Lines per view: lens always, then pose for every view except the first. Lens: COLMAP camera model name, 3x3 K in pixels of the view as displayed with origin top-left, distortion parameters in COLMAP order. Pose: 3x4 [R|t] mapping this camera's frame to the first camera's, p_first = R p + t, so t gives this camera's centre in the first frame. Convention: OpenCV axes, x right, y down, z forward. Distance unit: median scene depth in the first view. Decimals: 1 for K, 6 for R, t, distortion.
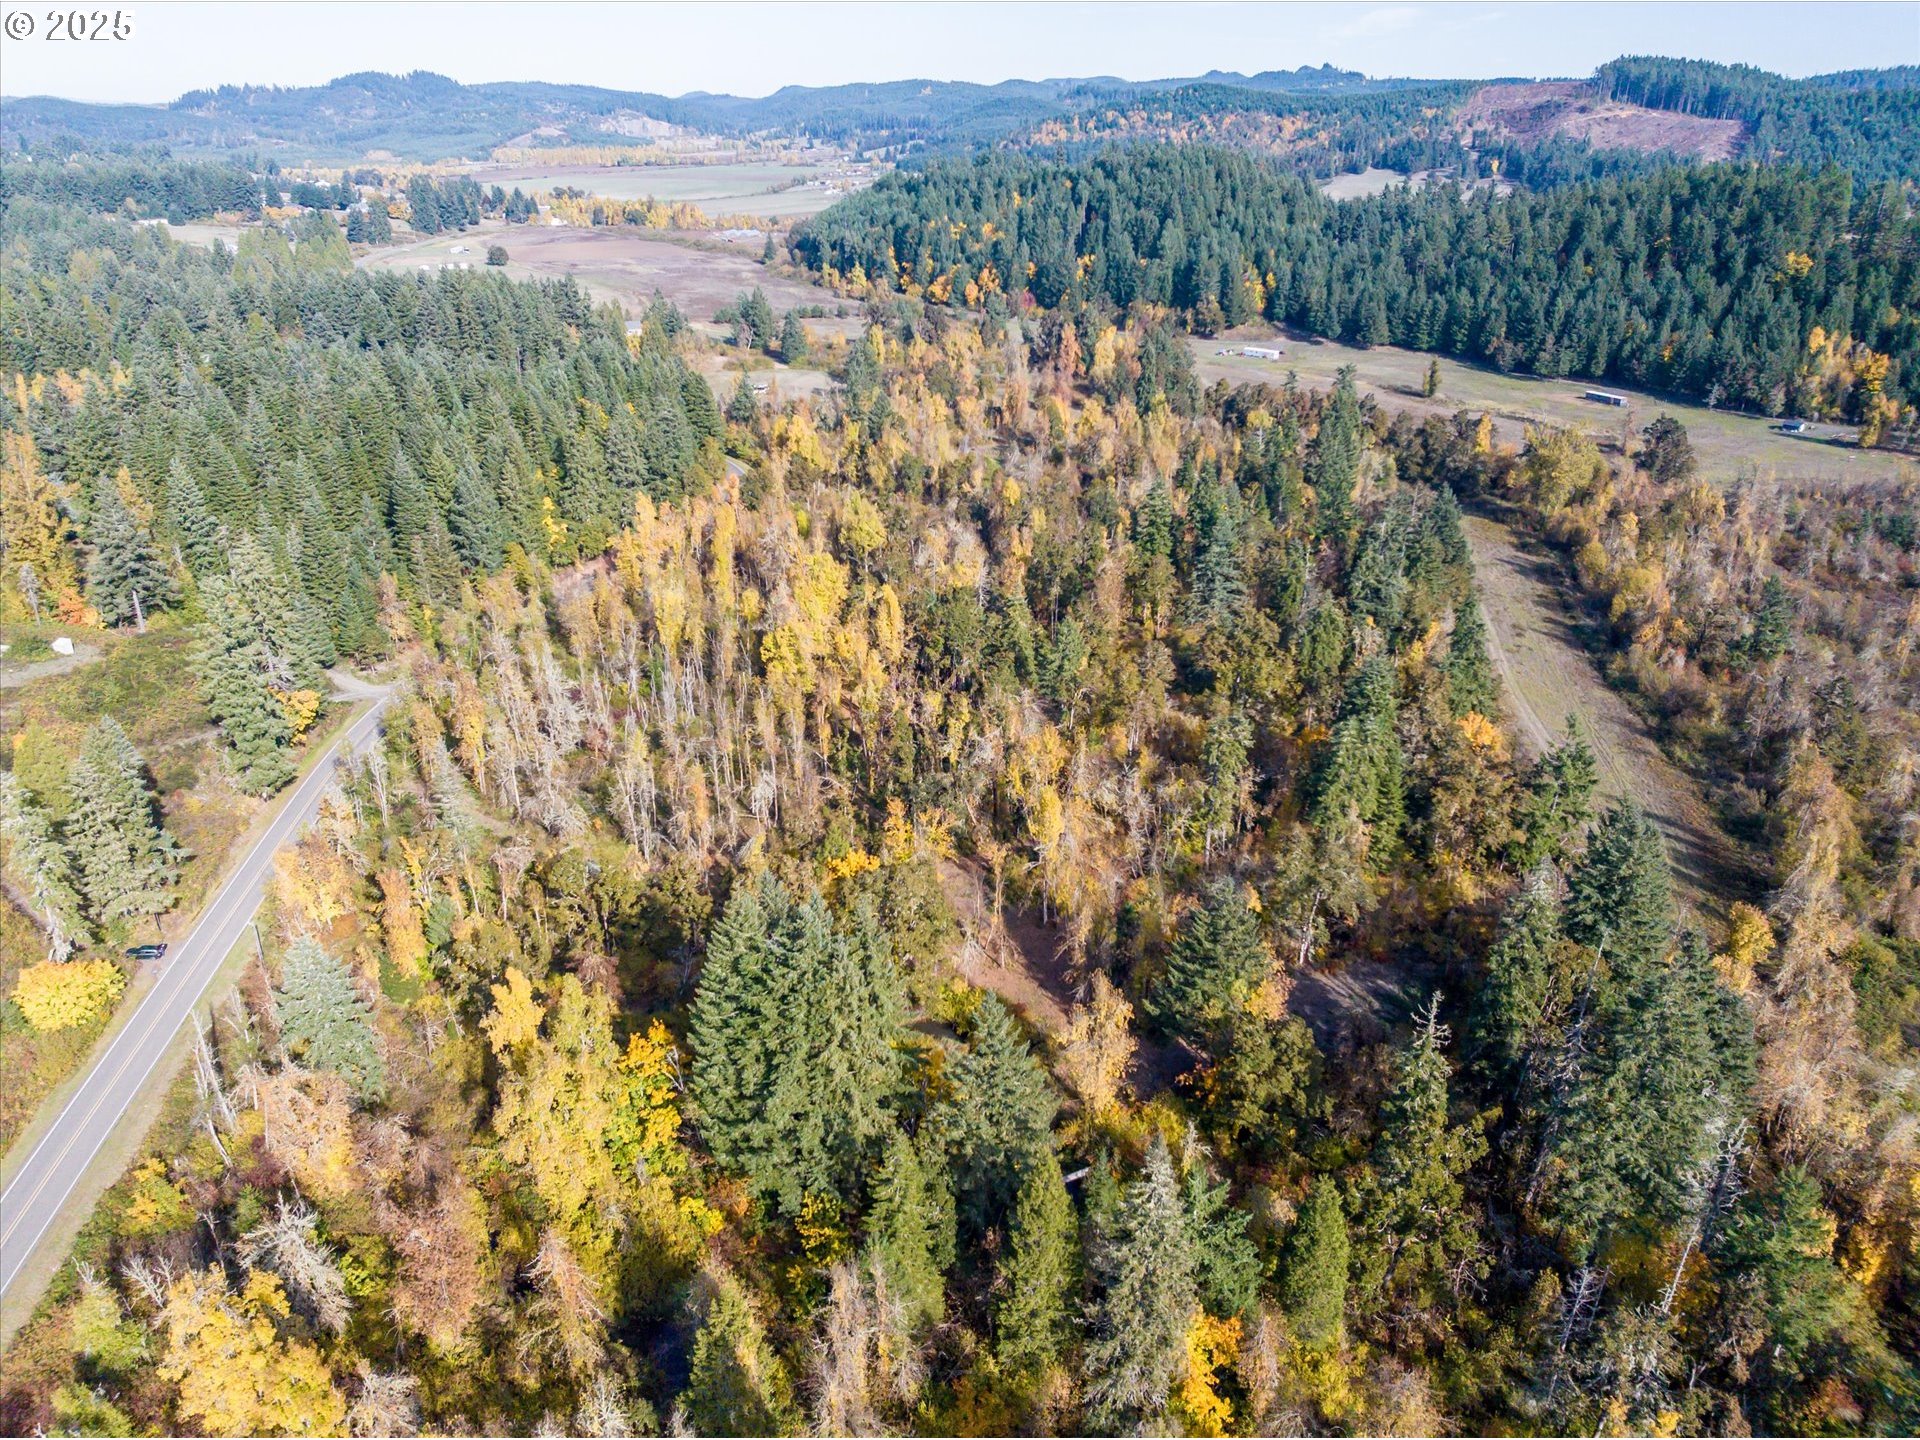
lens RADIAL K [[1354.5, 0, 963.5], [0, 1354.5, 717.8], [0, 0, 1]] dist [-0.053610, 0.024796]
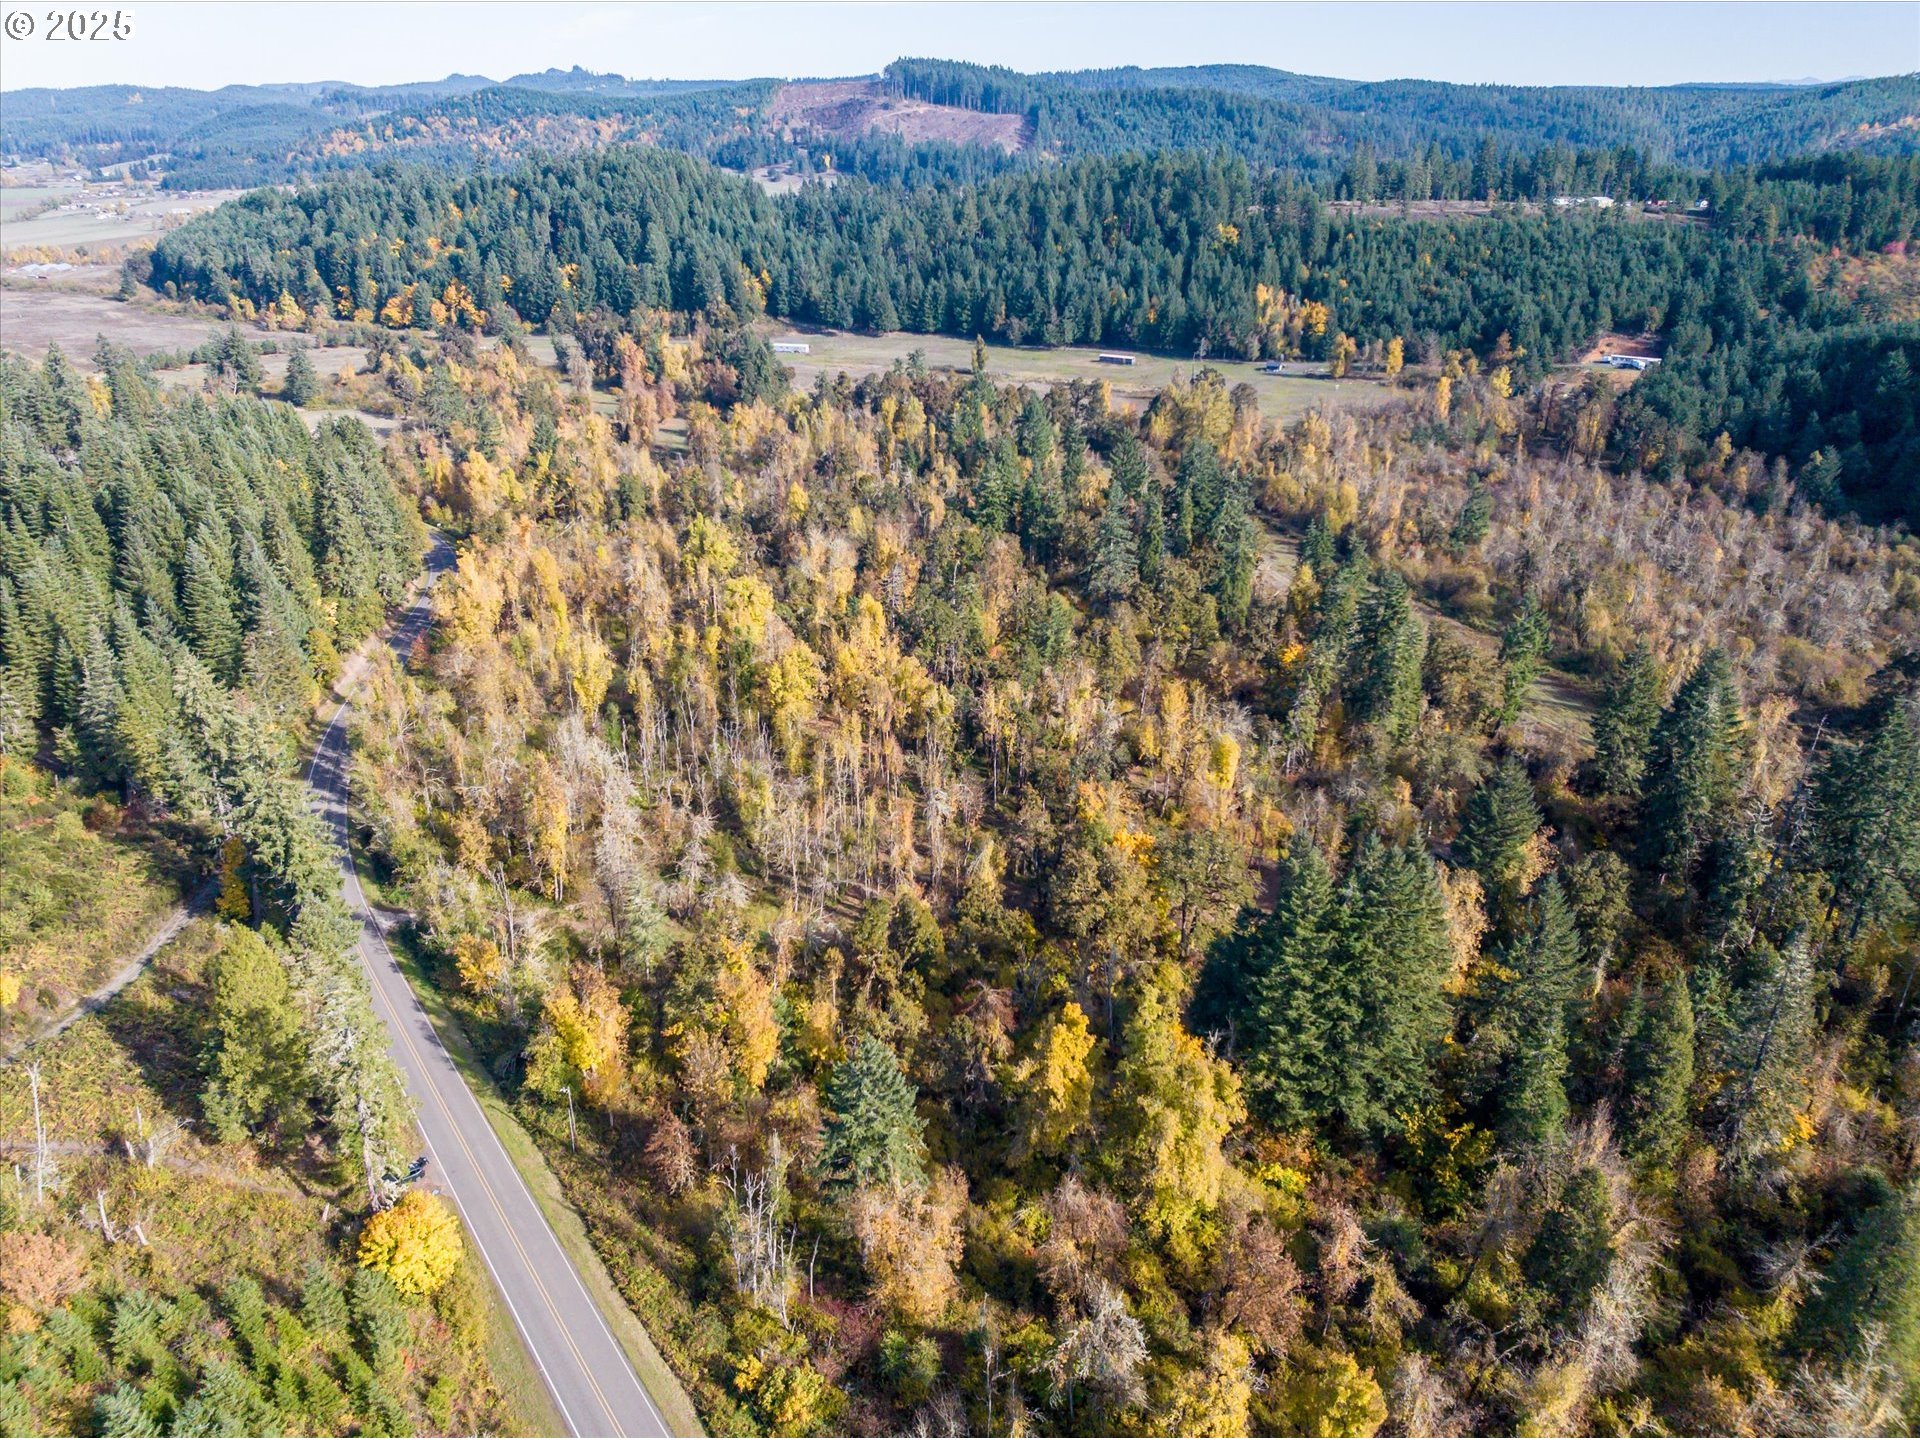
lens RADIAL K [[1354.5, 0, 963.6], [0, 1354.5, 732.3], [0, 0, 1]] dist [-0.053610, 0.024796]
pose [[0.872067, -0.205007, 0.444376, -0.182846], [0.201732, 0.977882, 0.055244, -0.015607], [-0.445873, 0.041469, 0.894135, 0.038396]]
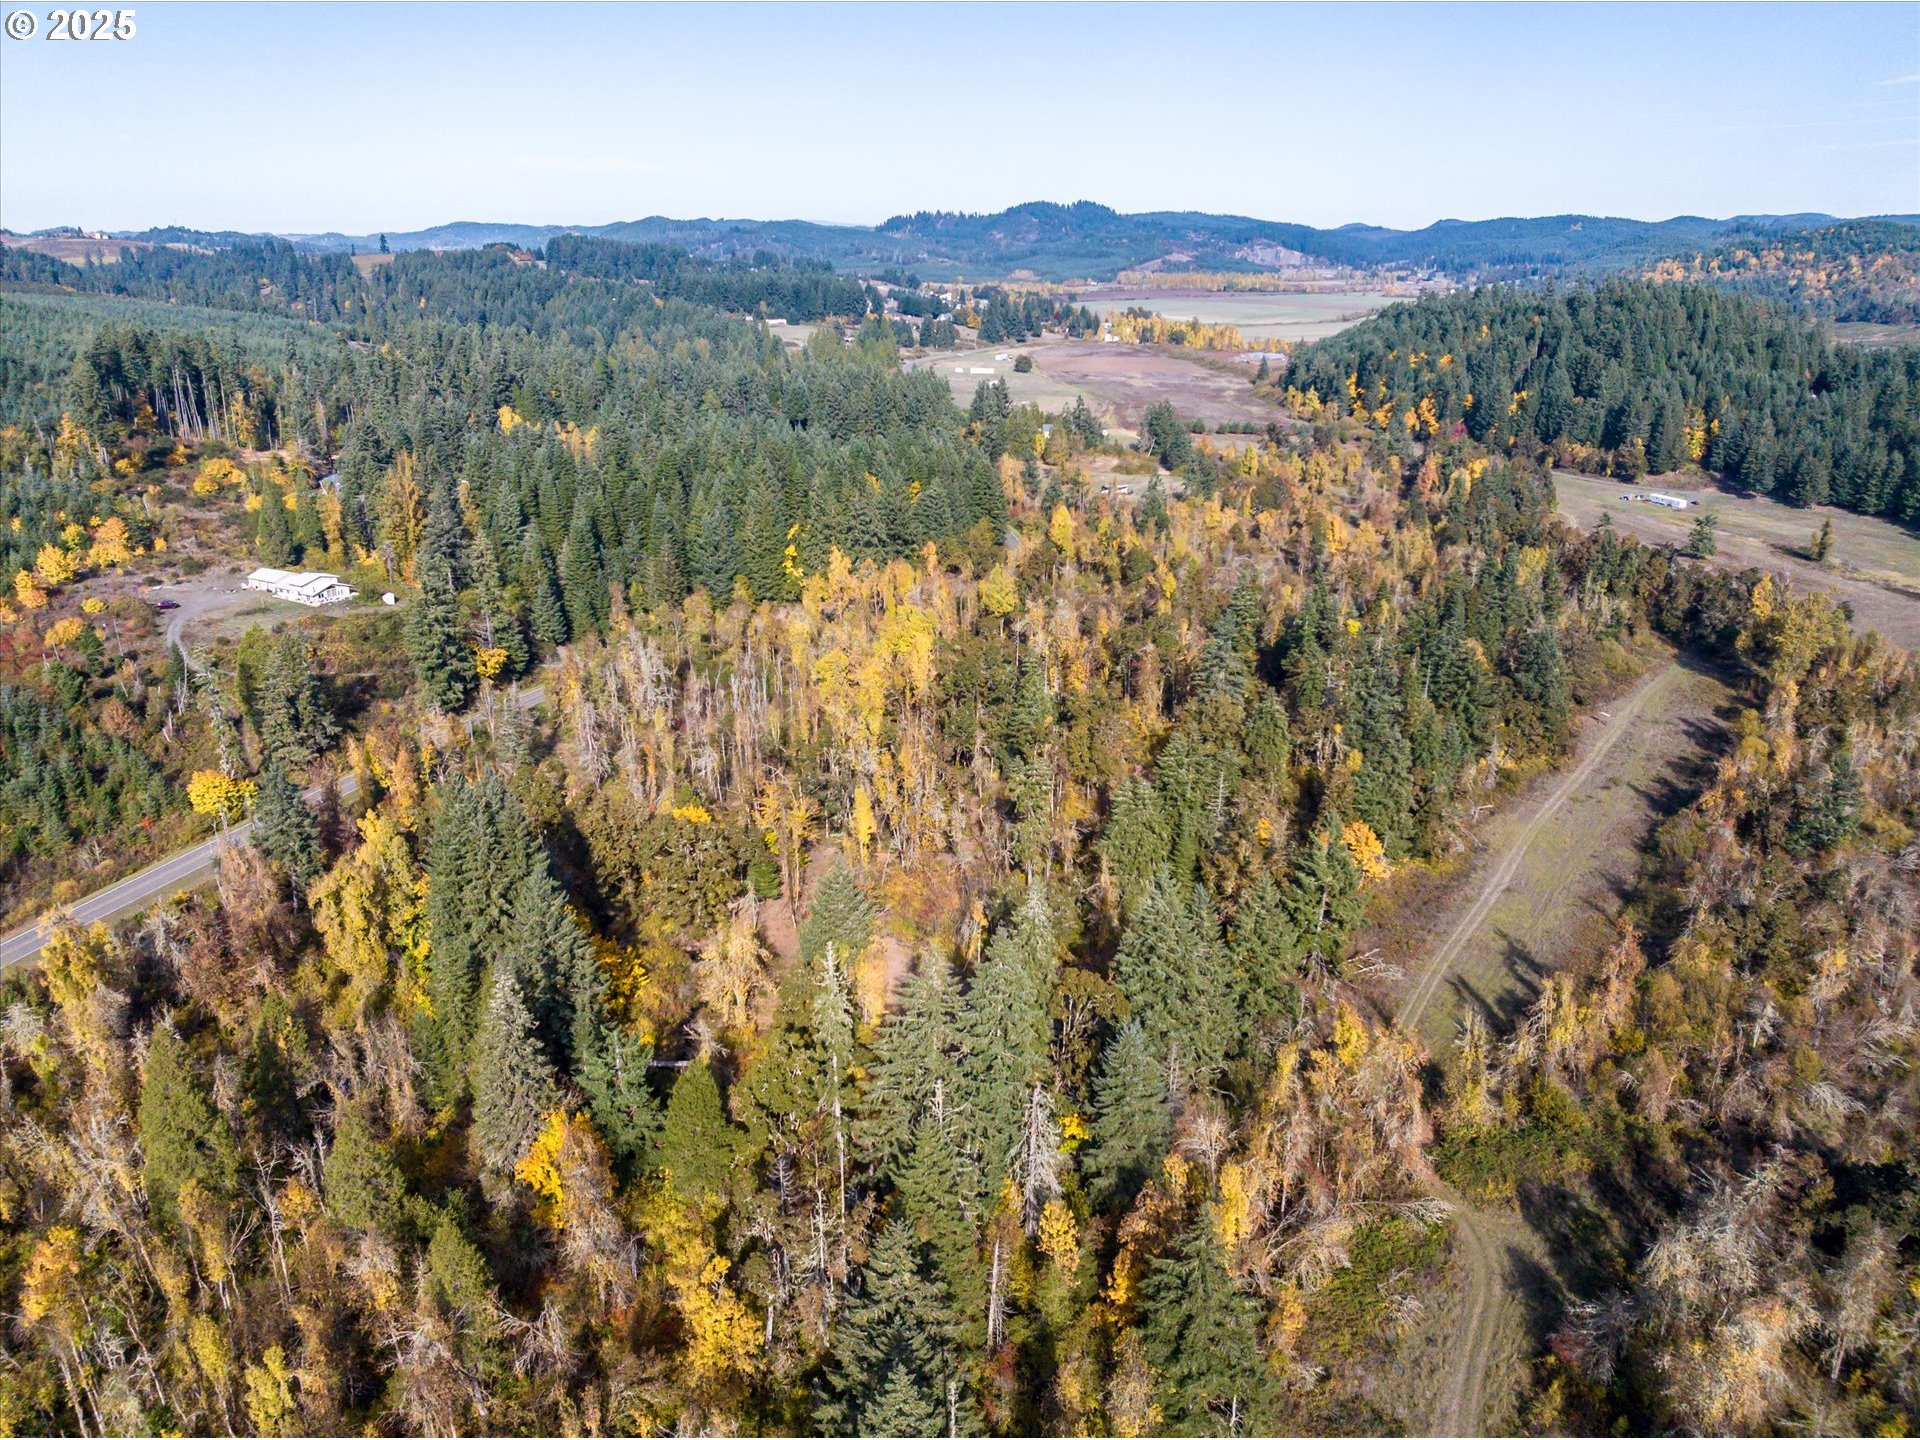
lens RADIAL K [[1354.5, 0, 963.7], [0, 1354.5, 717.0], [0, 0, 1]] dist [-0.053610, 0.024796]
pose [[0.898023, 0.151581, -0.413012, 0.191533], [-0.186092, 0.981529, -0.044389, 0.007927], [0.398655, 0.116720, 0.909643, -0.019071]]
